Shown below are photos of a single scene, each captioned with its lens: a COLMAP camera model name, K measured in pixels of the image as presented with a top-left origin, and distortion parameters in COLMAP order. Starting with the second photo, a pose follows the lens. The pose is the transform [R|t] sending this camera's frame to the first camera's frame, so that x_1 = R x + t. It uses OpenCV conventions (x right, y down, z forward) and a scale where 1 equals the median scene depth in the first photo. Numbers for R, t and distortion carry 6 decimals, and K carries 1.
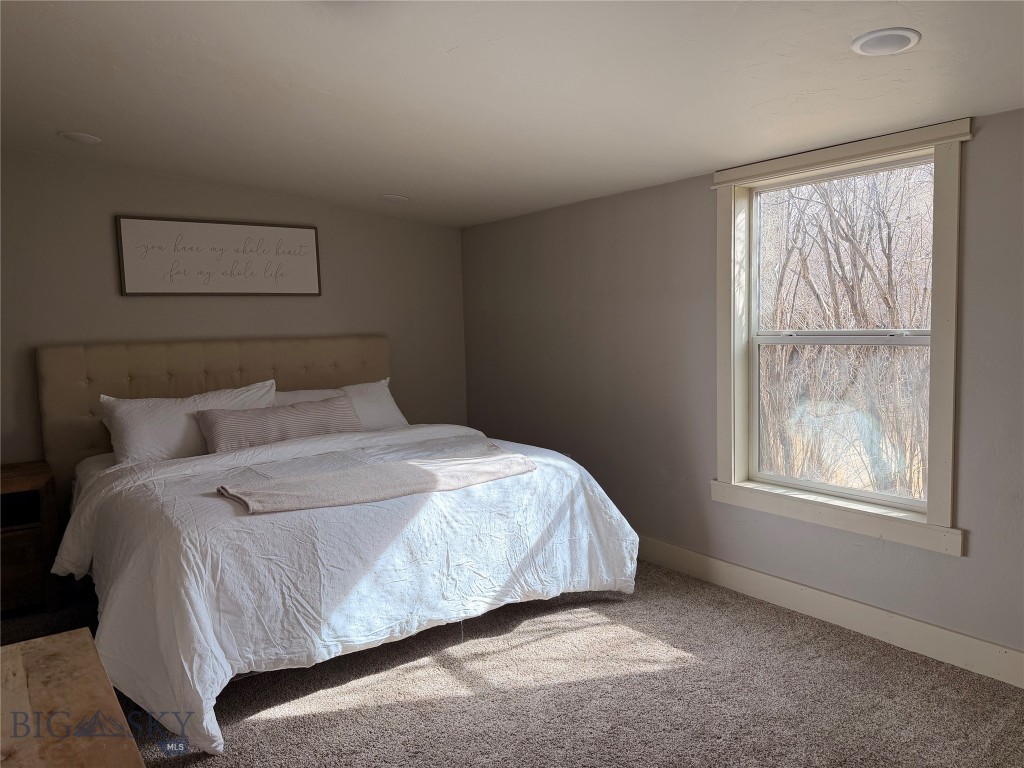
lens RADIAL K [[716.2, 0, 512.0], [0, 716.2, 384.0], [0, 0, 1]] dist [0.079211, -0.130179]
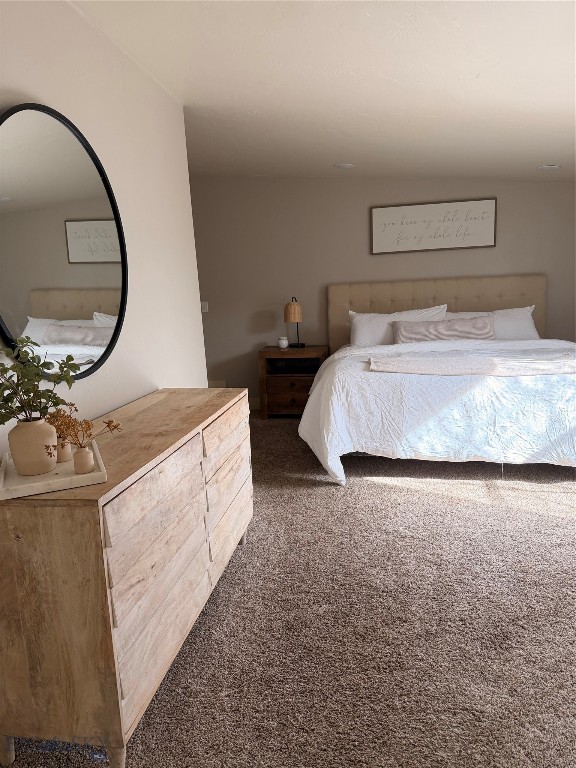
lens RADIAL K [[538.4, 0, 288.0], [0, 538.4, 384.0], [0, 0, 1]] dist [0.126040, -0.195526]
pose [[0.688534, 0.121816, -0.714900, 0.397396], [-0.037922, 0.990490, 0.132252, 0.028735], [0.724212, -0.063950, 0.686606, -0.092911]]
